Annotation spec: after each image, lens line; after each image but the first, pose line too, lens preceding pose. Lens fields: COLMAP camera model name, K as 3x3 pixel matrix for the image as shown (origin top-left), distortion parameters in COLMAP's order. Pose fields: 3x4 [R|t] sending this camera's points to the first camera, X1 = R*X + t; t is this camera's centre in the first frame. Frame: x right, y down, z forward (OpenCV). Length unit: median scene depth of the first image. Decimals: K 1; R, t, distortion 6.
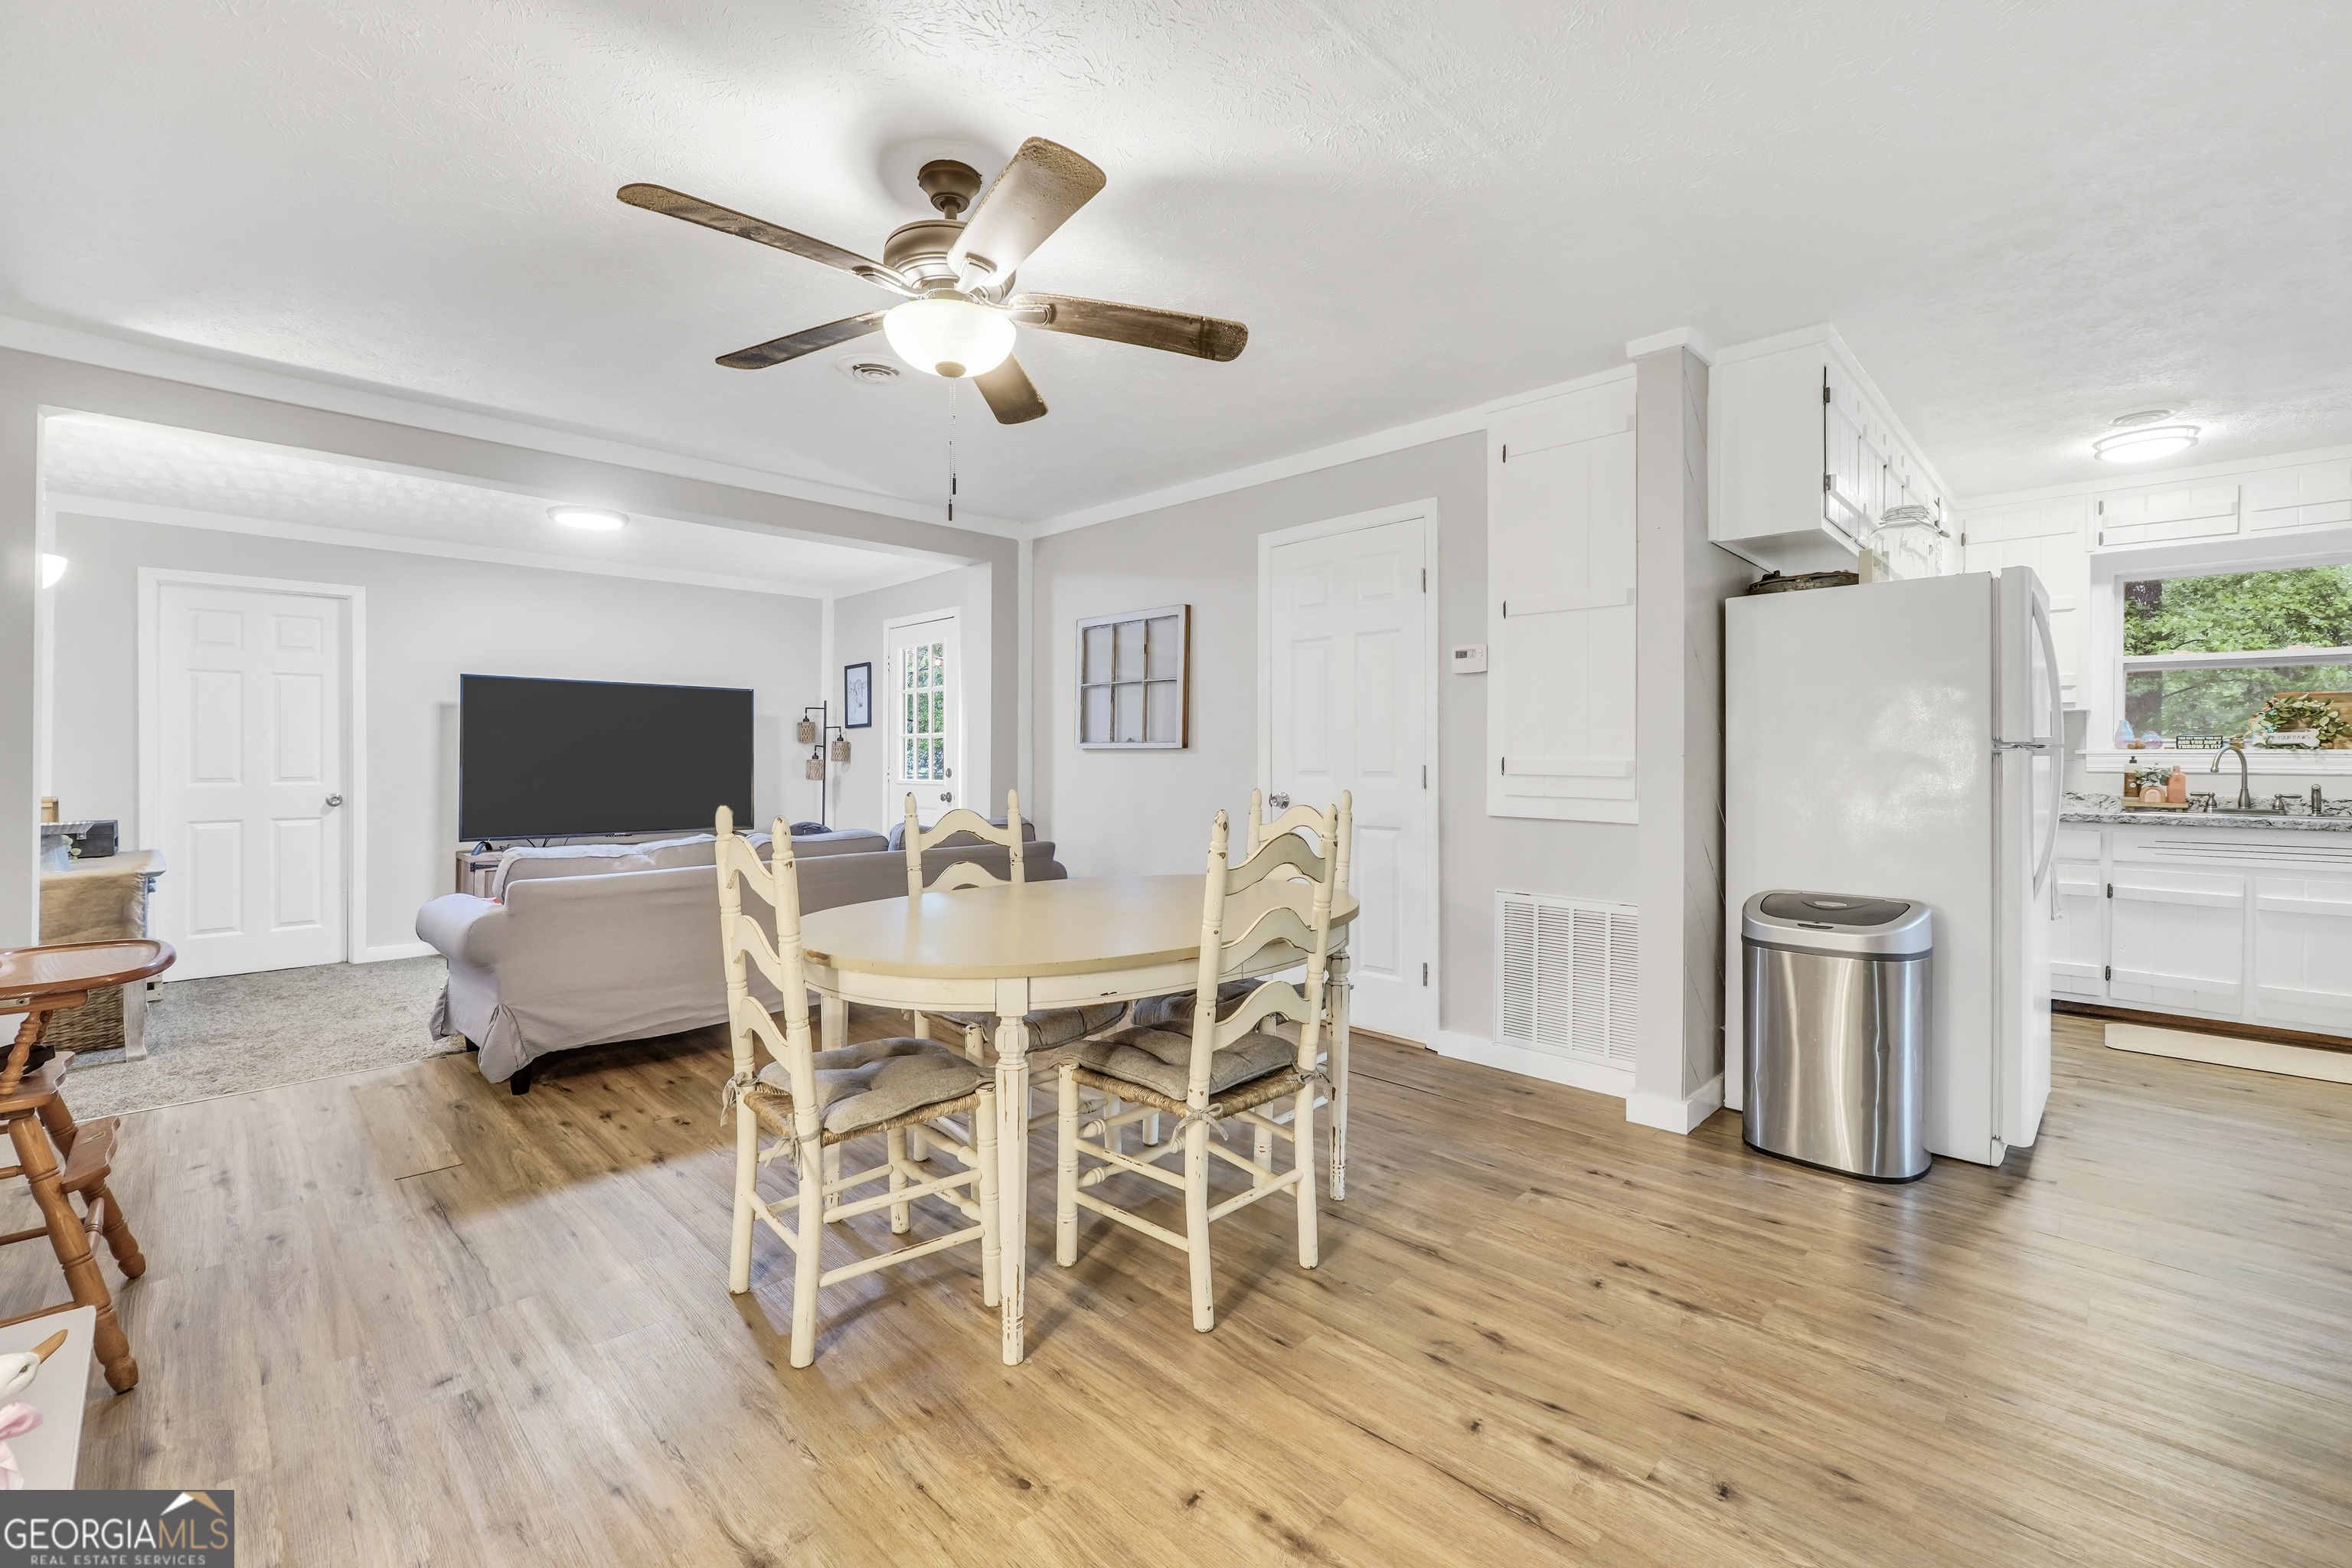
lens RADIAL K [[1001.4, 0, 1182.3], [0, 1001.4, 756.4], [0, 0, 1]] dist [-0.019387, 0.006825]
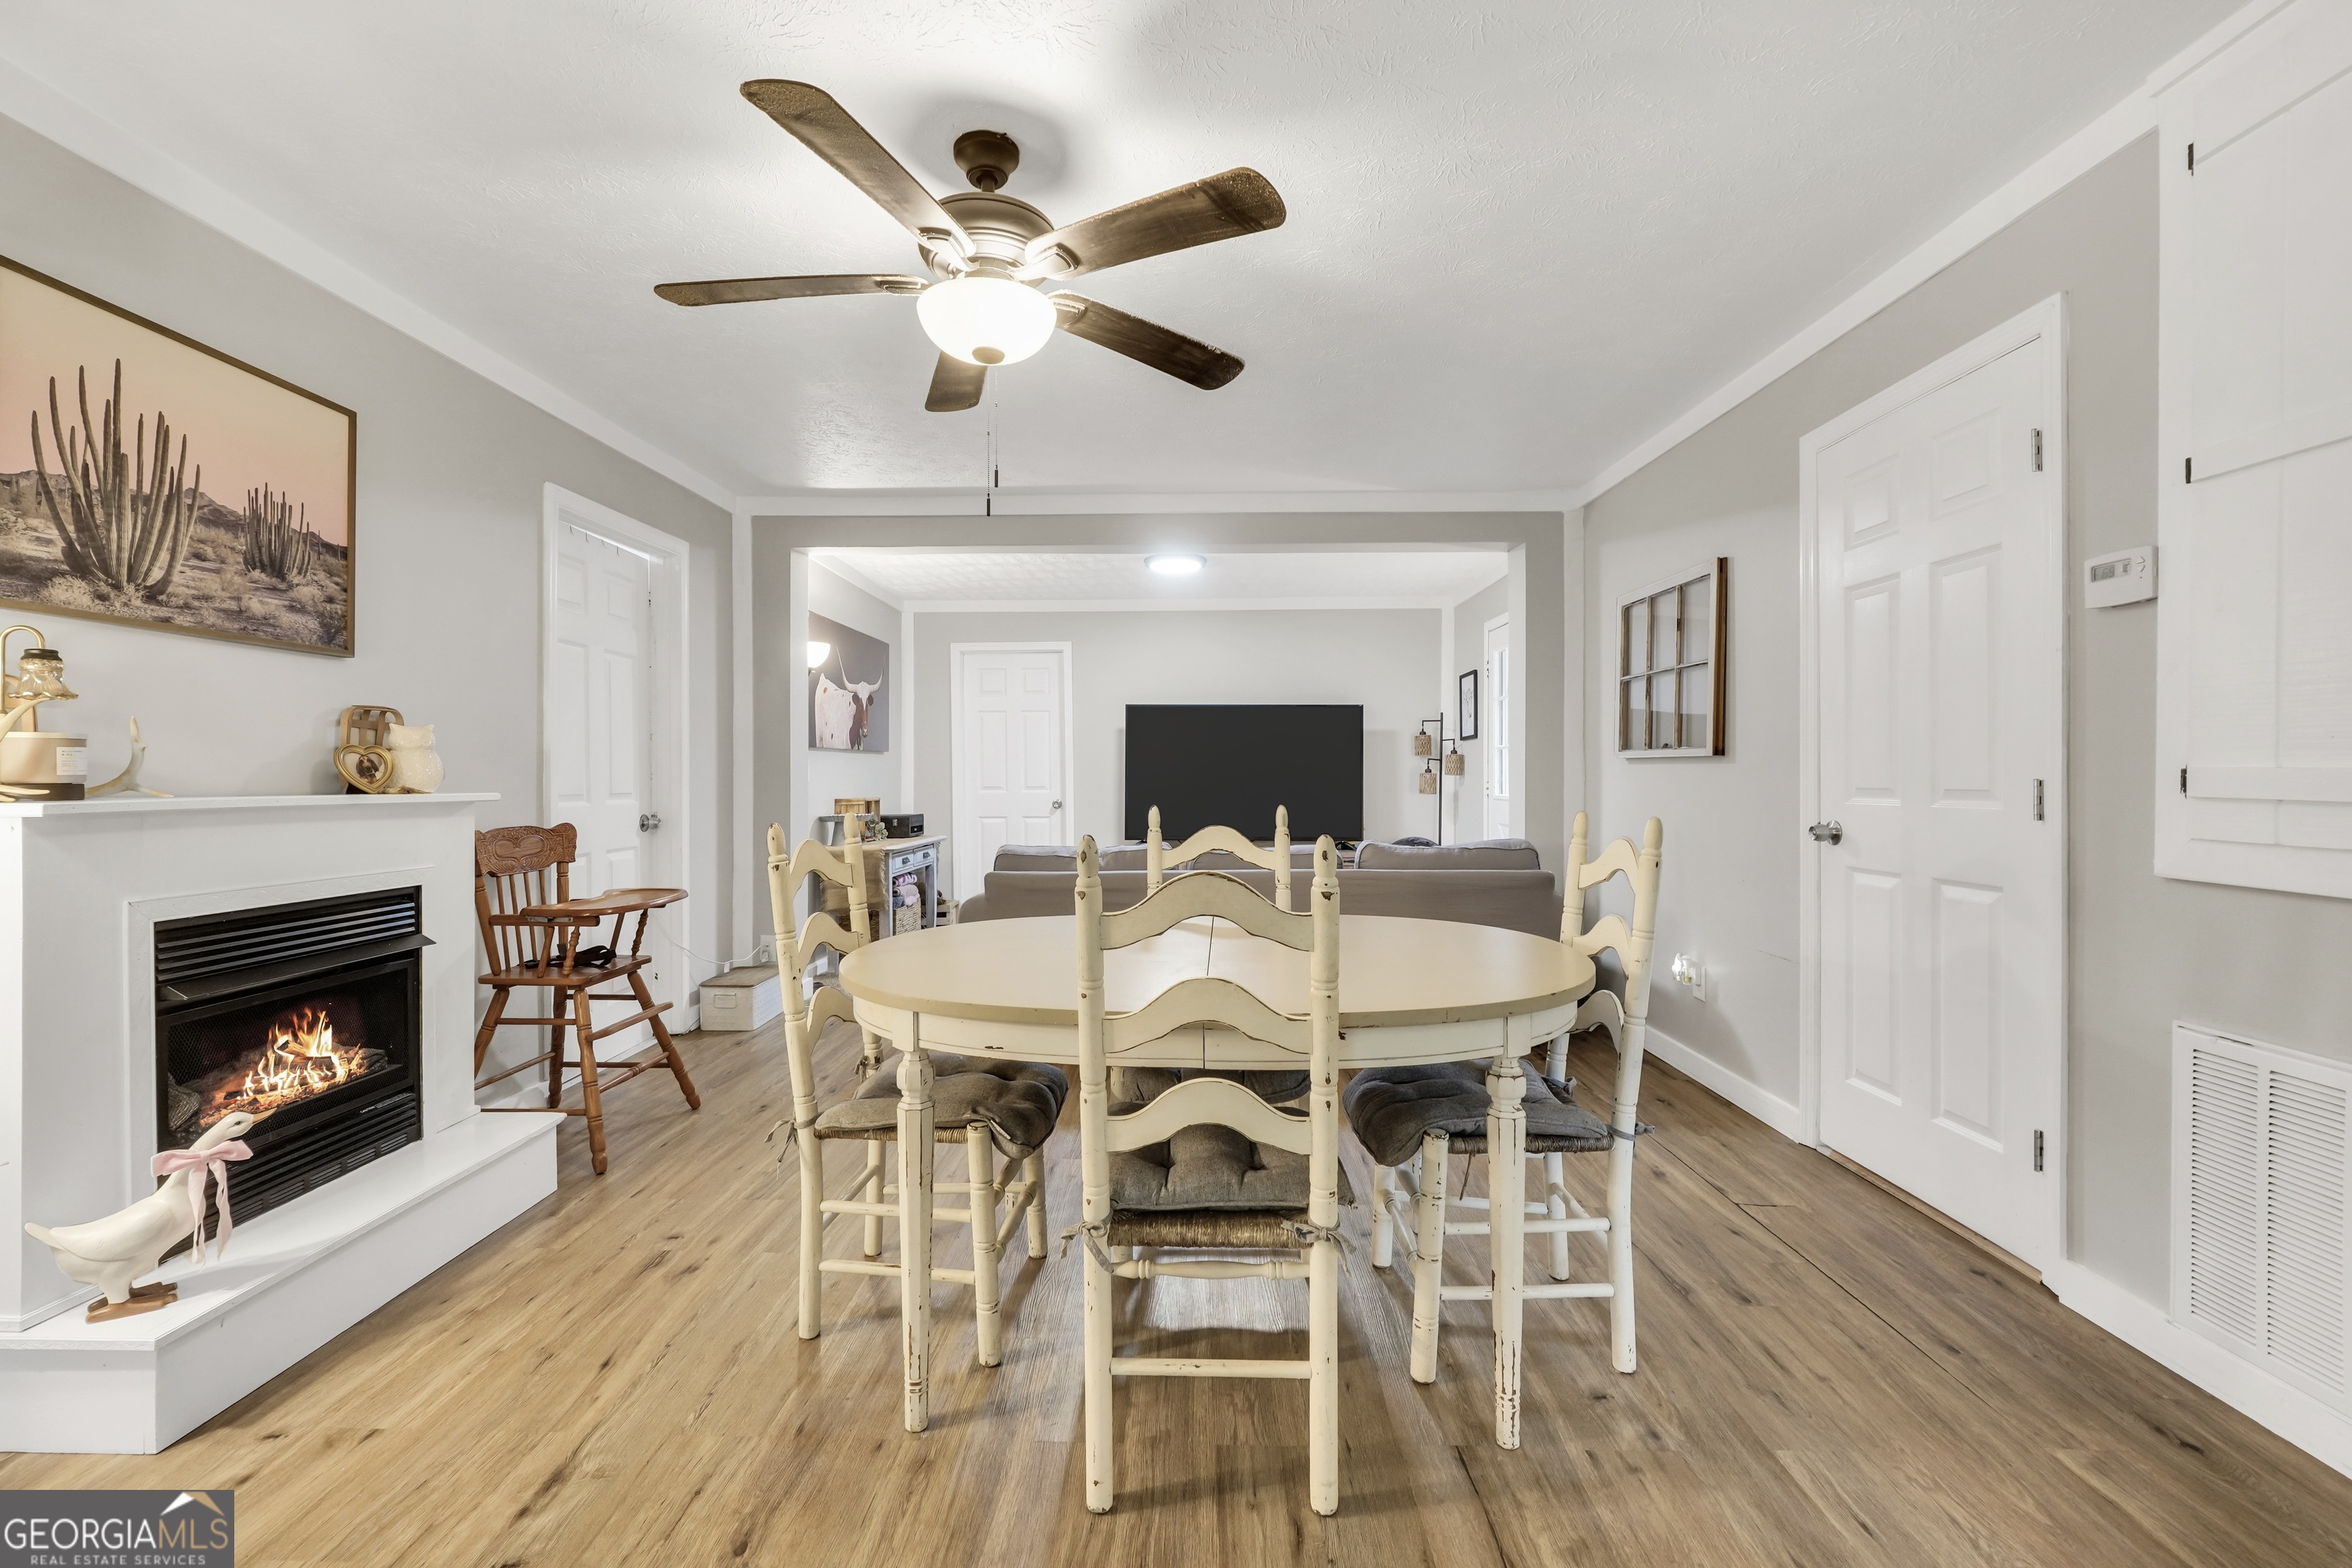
lens RADIAL K [[1001.4, 0, 1163.7], [0, 1001.4, 778.1], [0, 0, 1]] dist [-0.019387, 0.006825]
pose [[0.683921, 0.000846, -0.729555, 0.282404], [0.003832, 0.999981, 0.004753, 0.003546], [0.729546, -0.006046, 0.683905, 0.236941]]
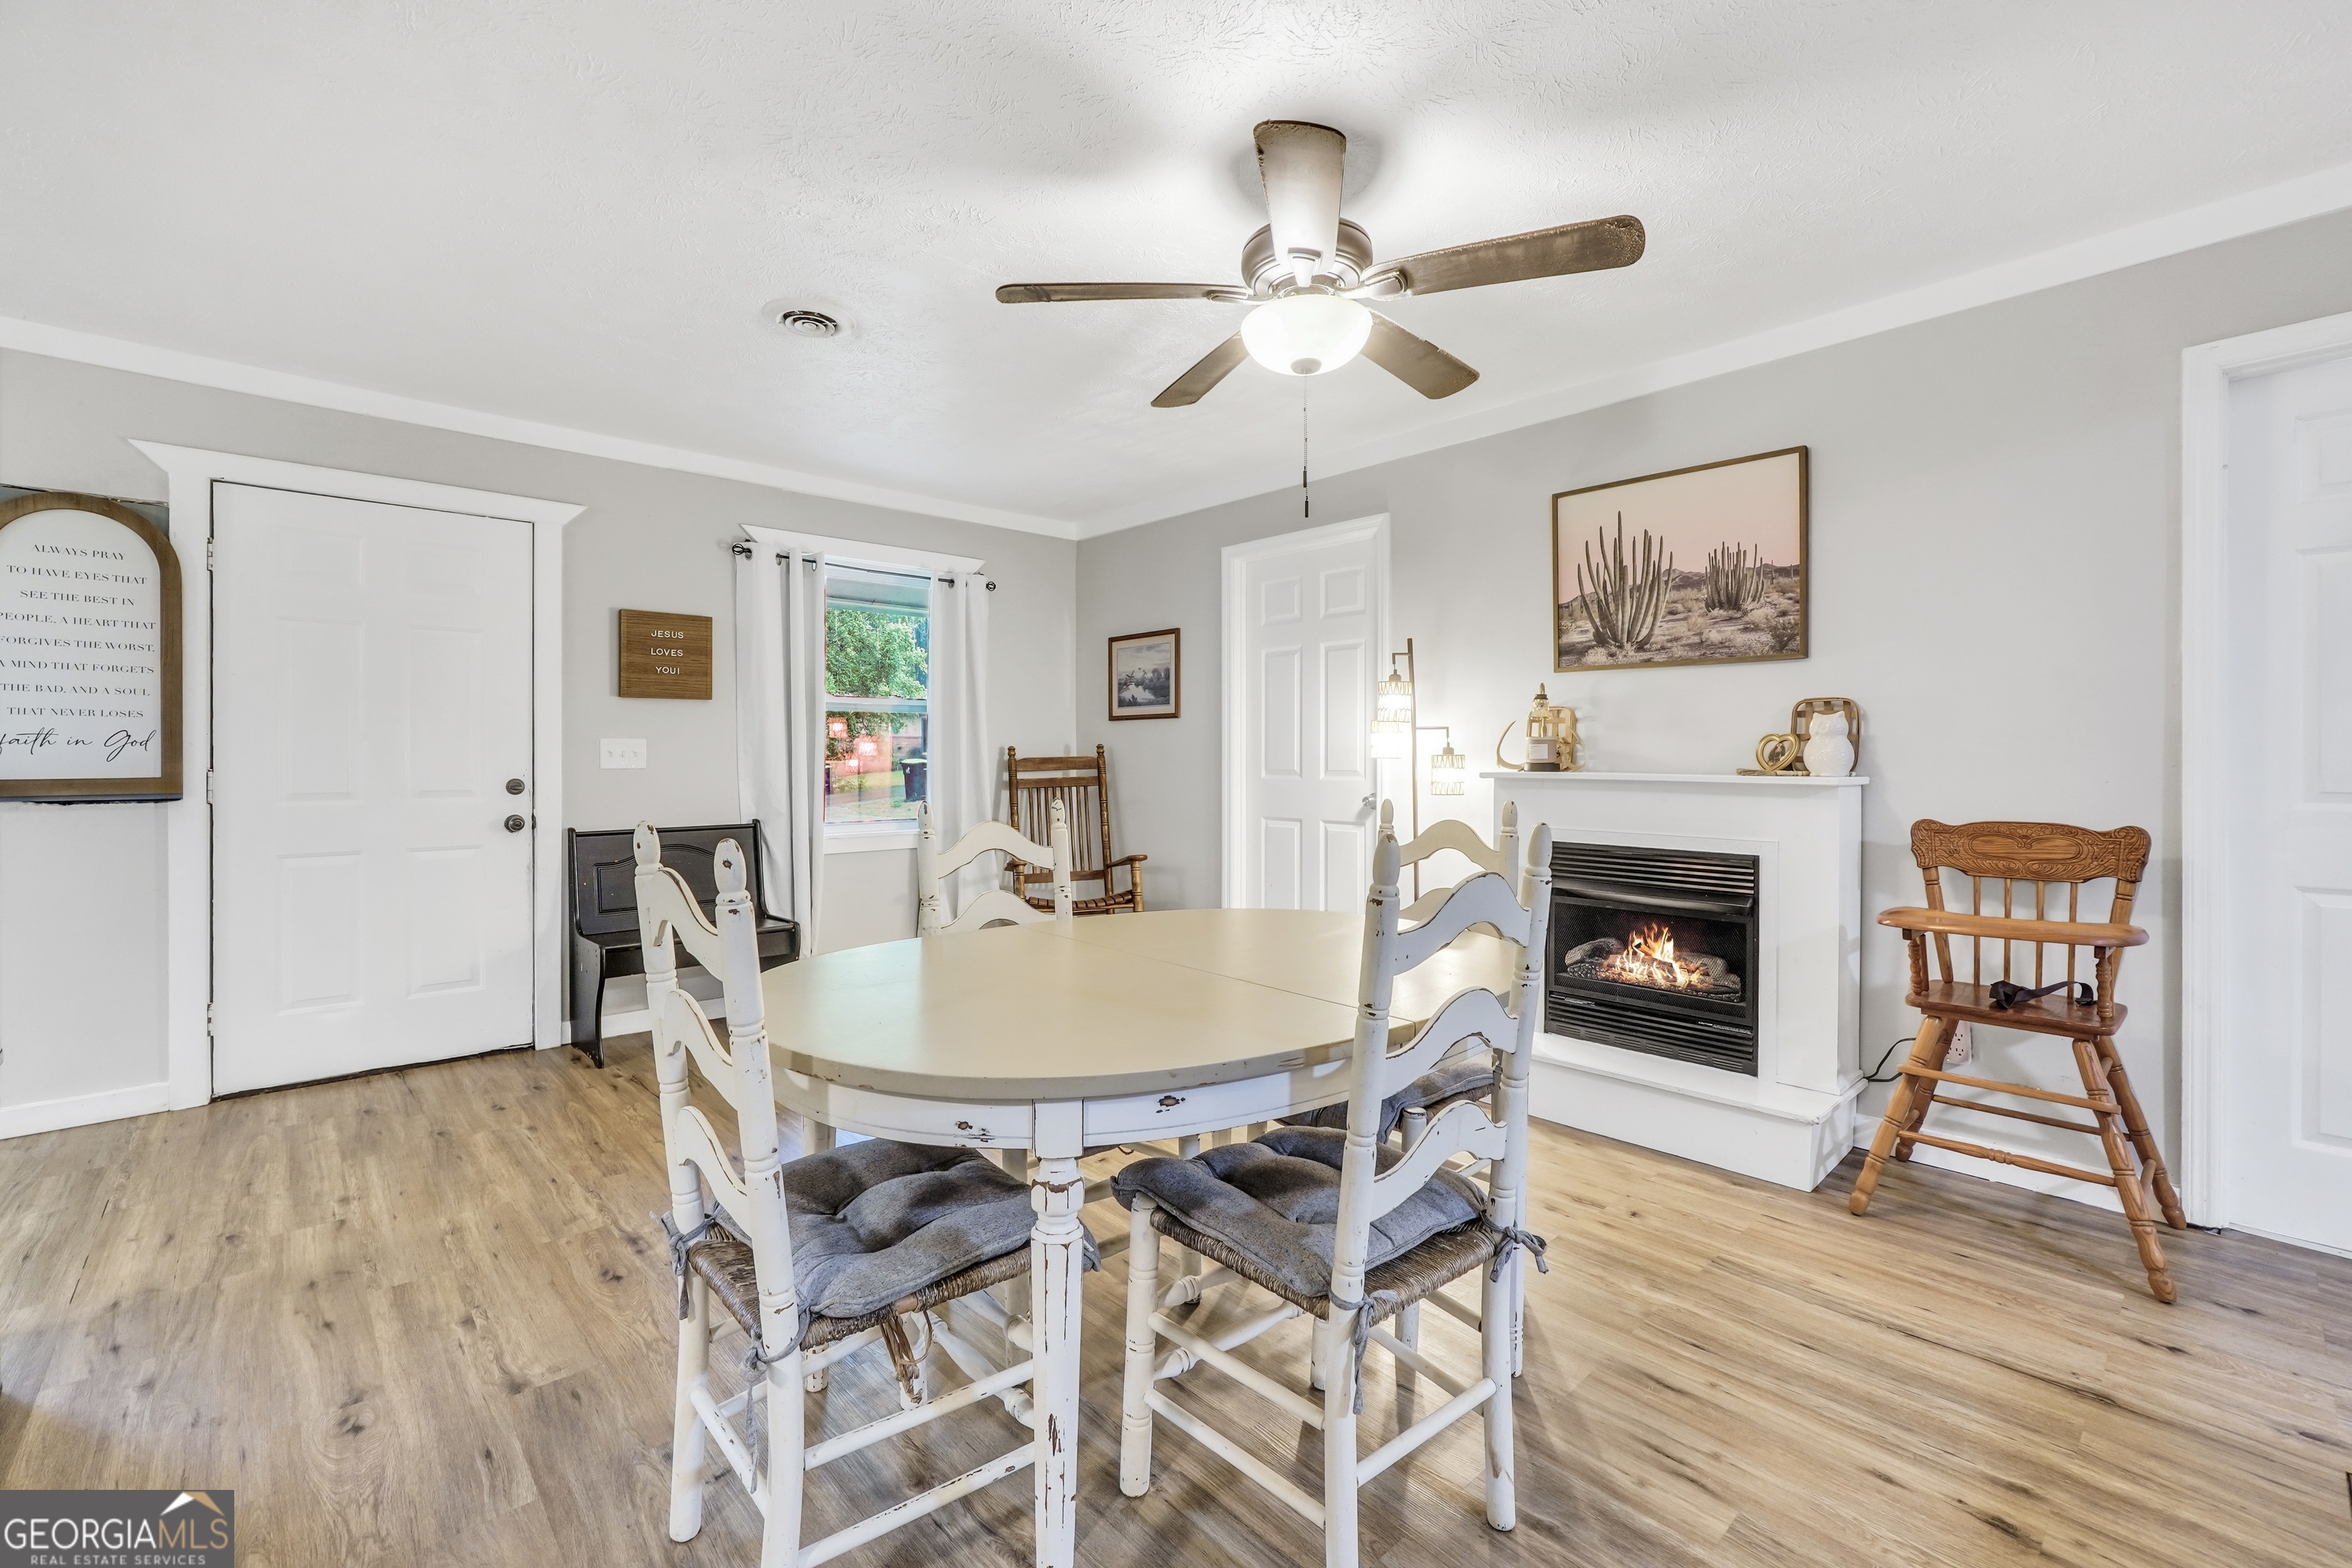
lens RADIAL K [[1001.4, 0, 1175.6], [0, 1001.4, 751.5], [0, 0, 1]] dist [-0.019387, 0.006825]
pose [[-0.999077, 0.000118, 0.042962, -0.074255], [-0.000140, 0.999982, -0.006007, 0.001380], [-0.042962, -0.006008, -0.999059, 0.991598]]
